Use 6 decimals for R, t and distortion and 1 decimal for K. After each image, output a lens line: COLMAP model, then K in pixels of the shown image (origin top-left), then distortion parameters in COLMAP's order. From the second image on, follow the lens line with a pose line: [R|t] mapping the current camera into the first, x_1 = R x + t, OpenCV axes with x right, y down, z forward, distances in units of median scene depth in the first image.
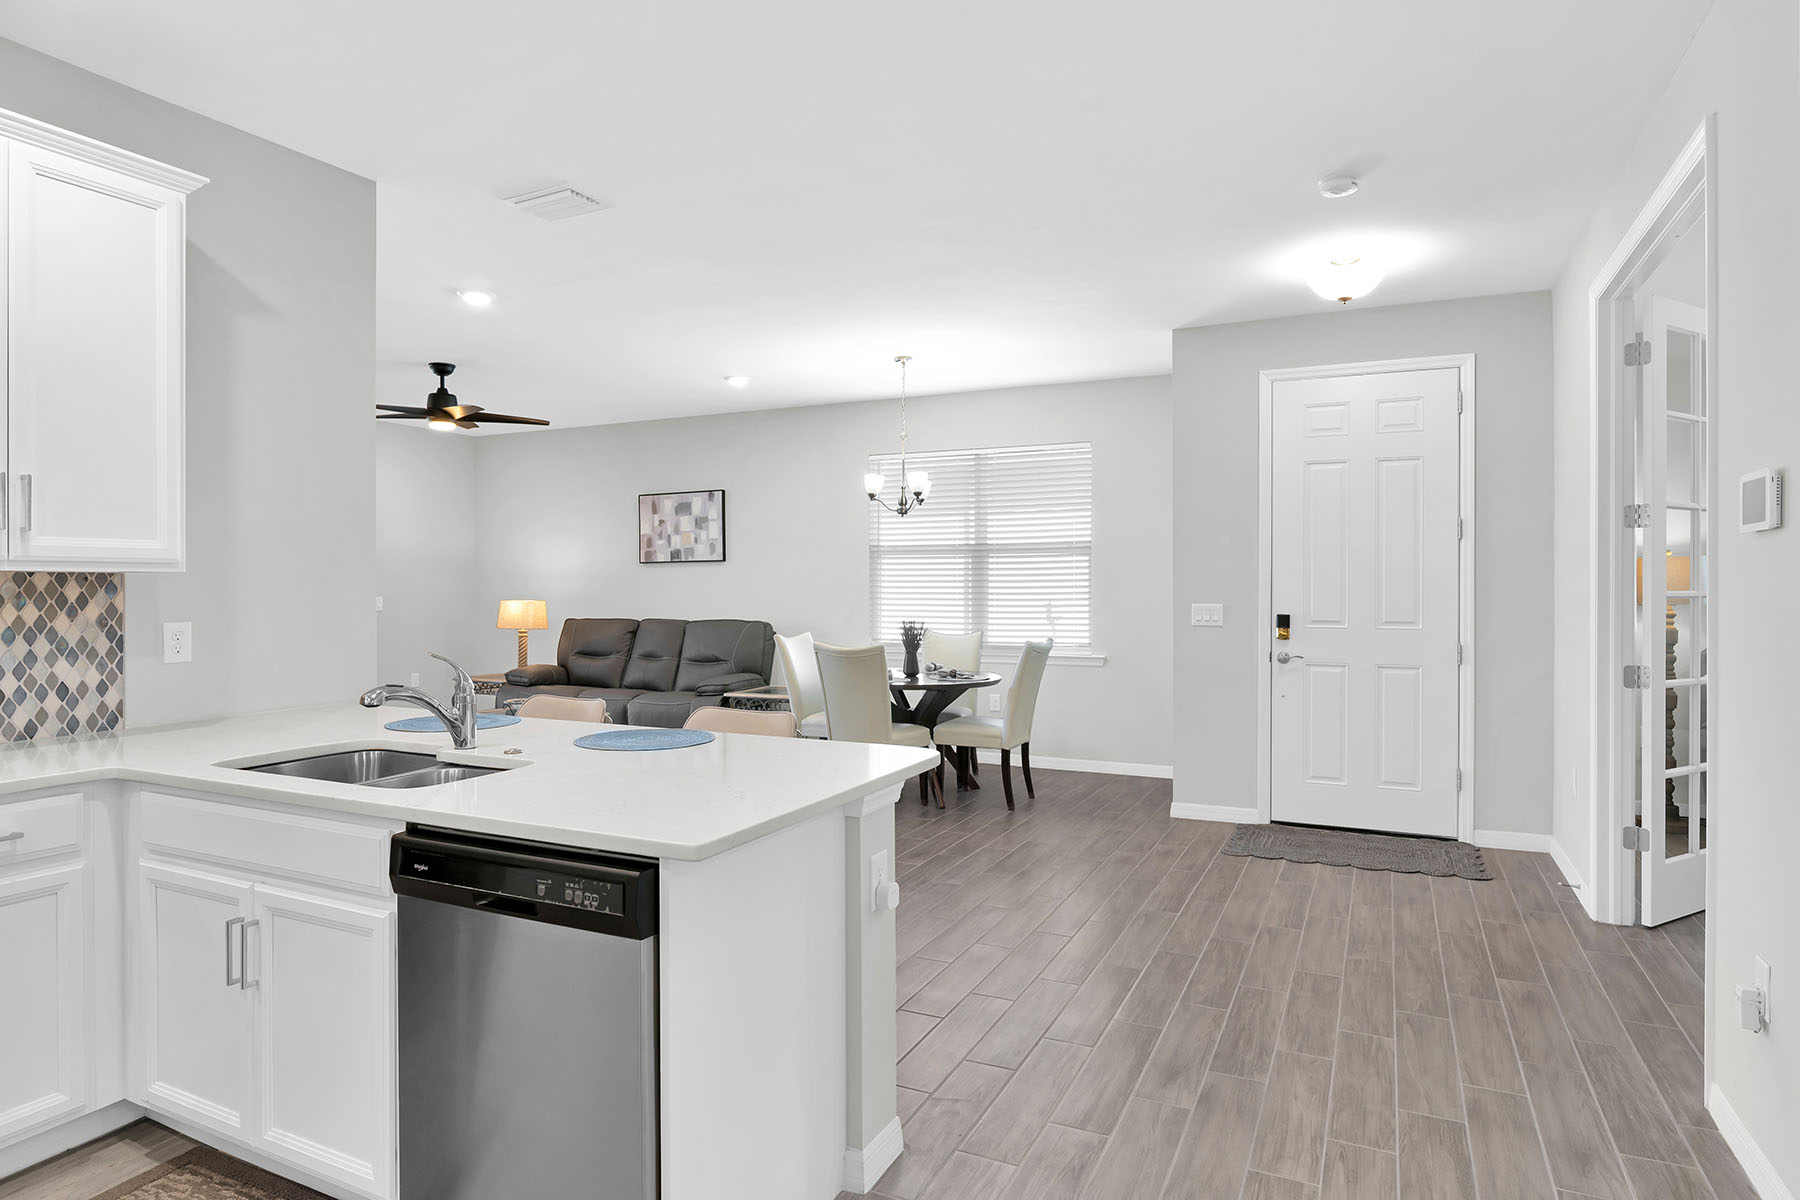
lens RADIAL K [[1025.1, 0, 876.1], [0, 1025.1, 590.5], [0, 0, 1]] dist [0.000461, 0.000048]
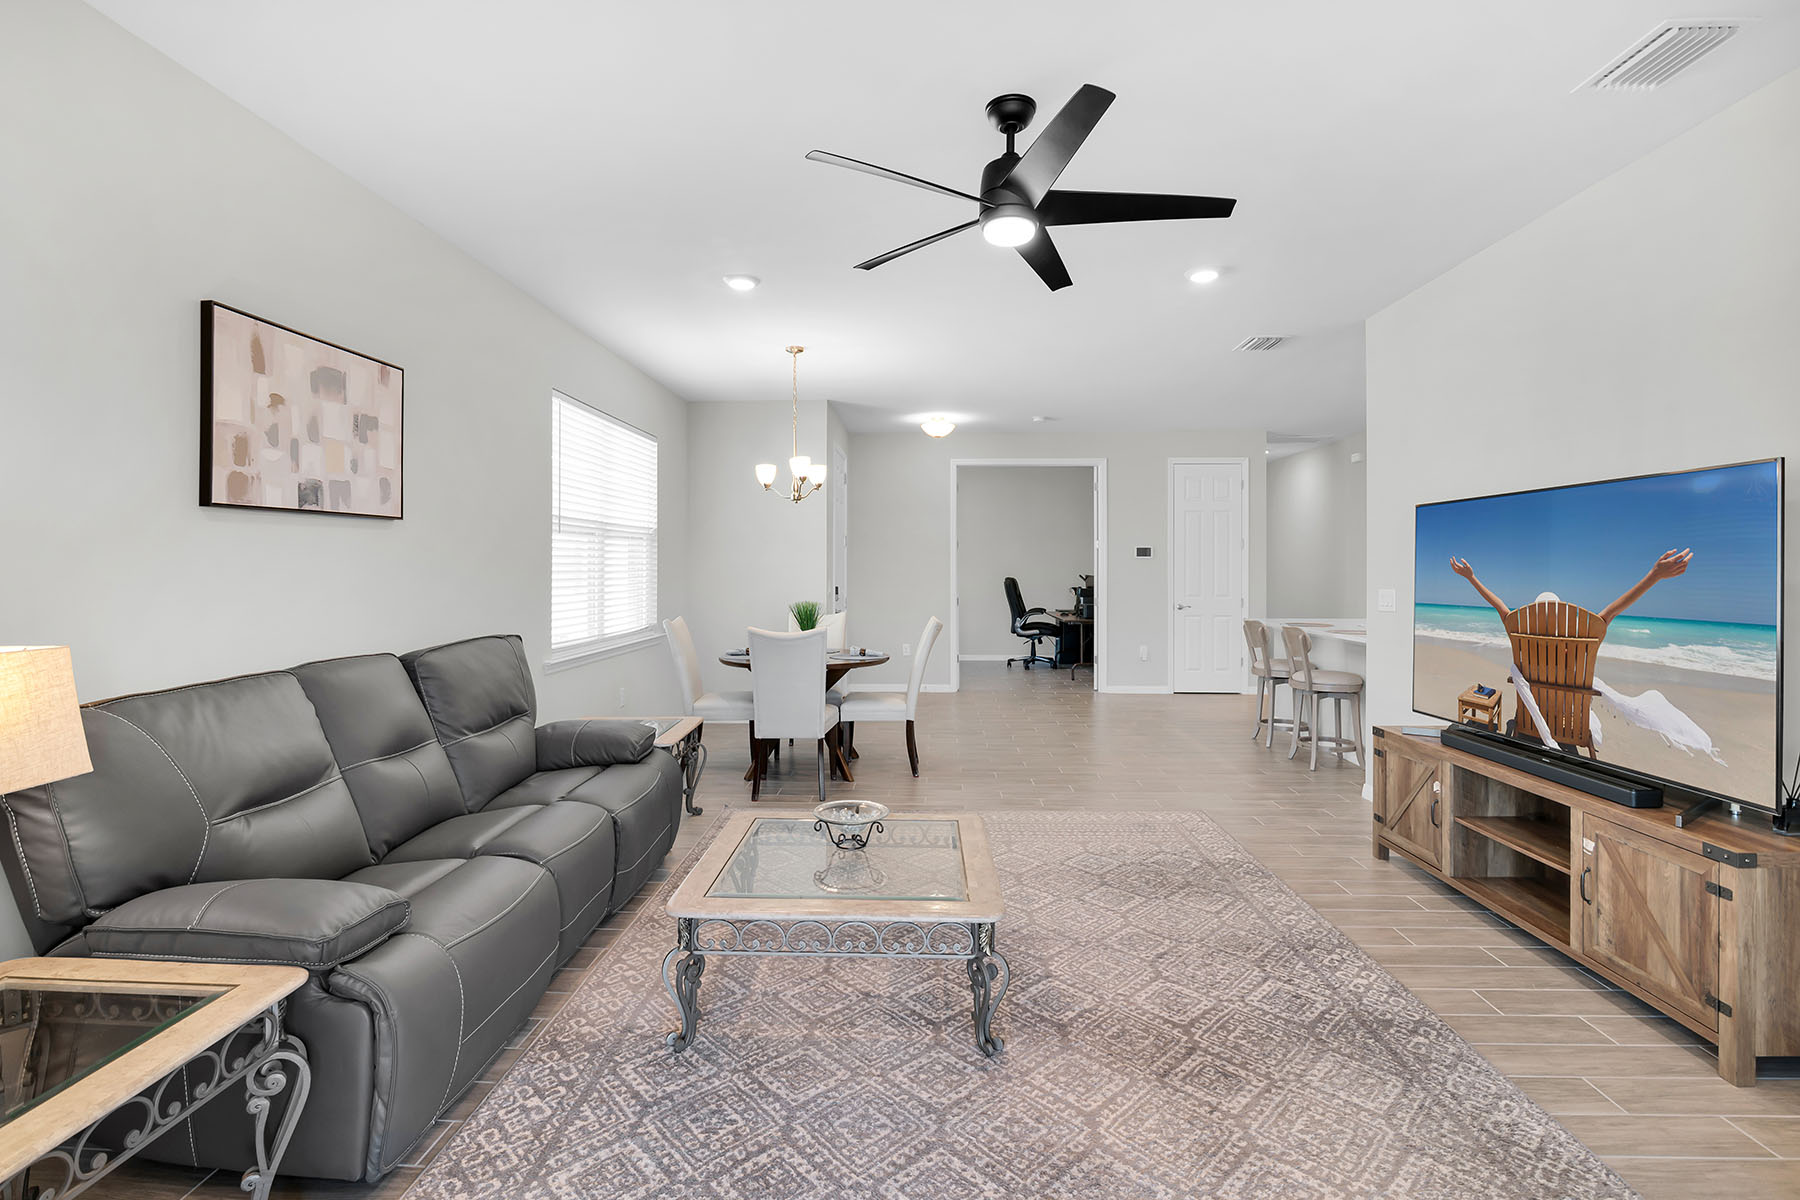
lens RADIAL K [[820.0, 0, 893.6], [0, 820.0, 570.0], [0, 0, 1]] dist [0.000031, -0.000027]
pose [[-0.412982, -0.001639, 0.910738, -1.744527], [0.005971, 0.999972, 0.004508, -0.017980], [-0.910720, 0.007299, -0.412961, 2.825384]]
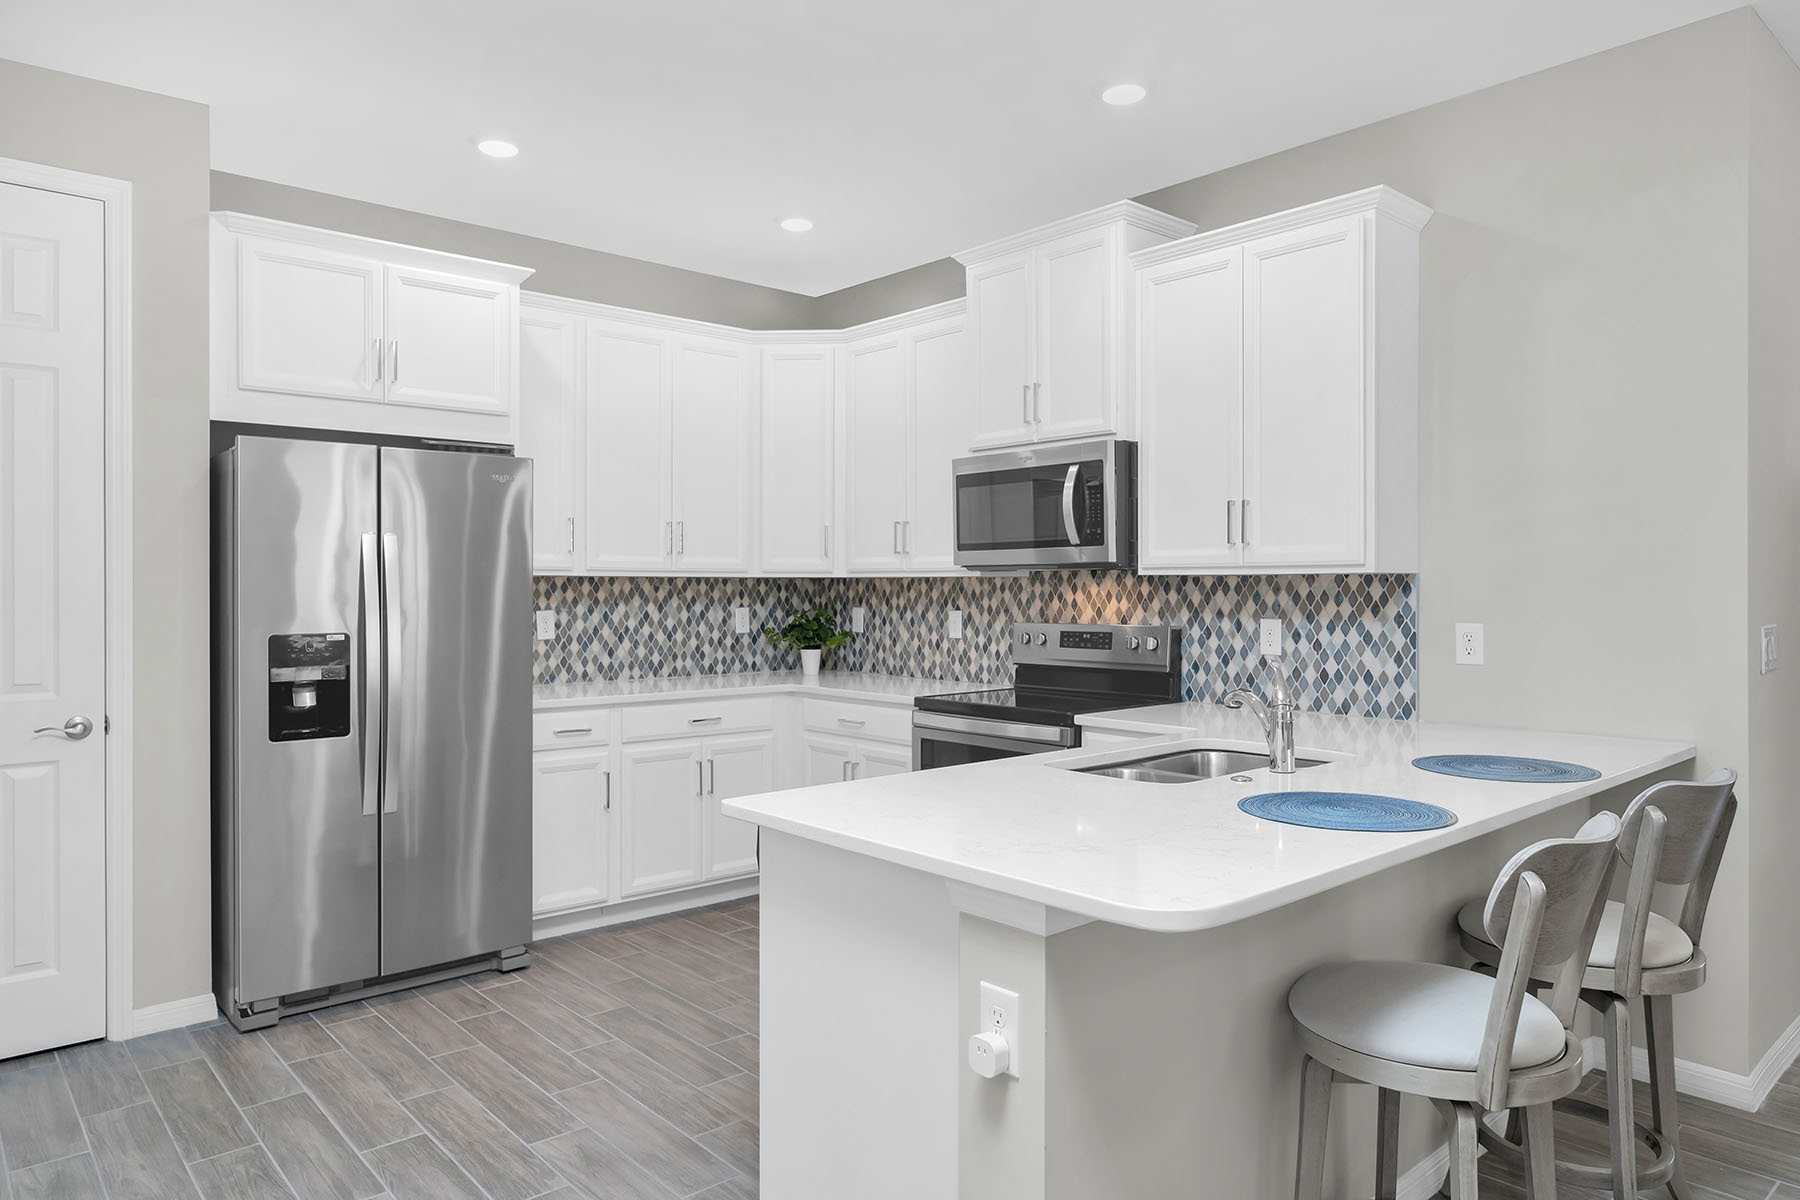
lens RADIAL K [[1136.6, 0, 900.0], [0, 1136.6, 600.0], [0, 0, 1]] dist [-0.001178, -0.000013]
pose [[-0.368290, 0.011086, -0.929645, 0.566692], [-0.003865, 0.999902, 0.013455, -0.003708], [0.929703, 0.008548, -0.368211, 0.963109]]
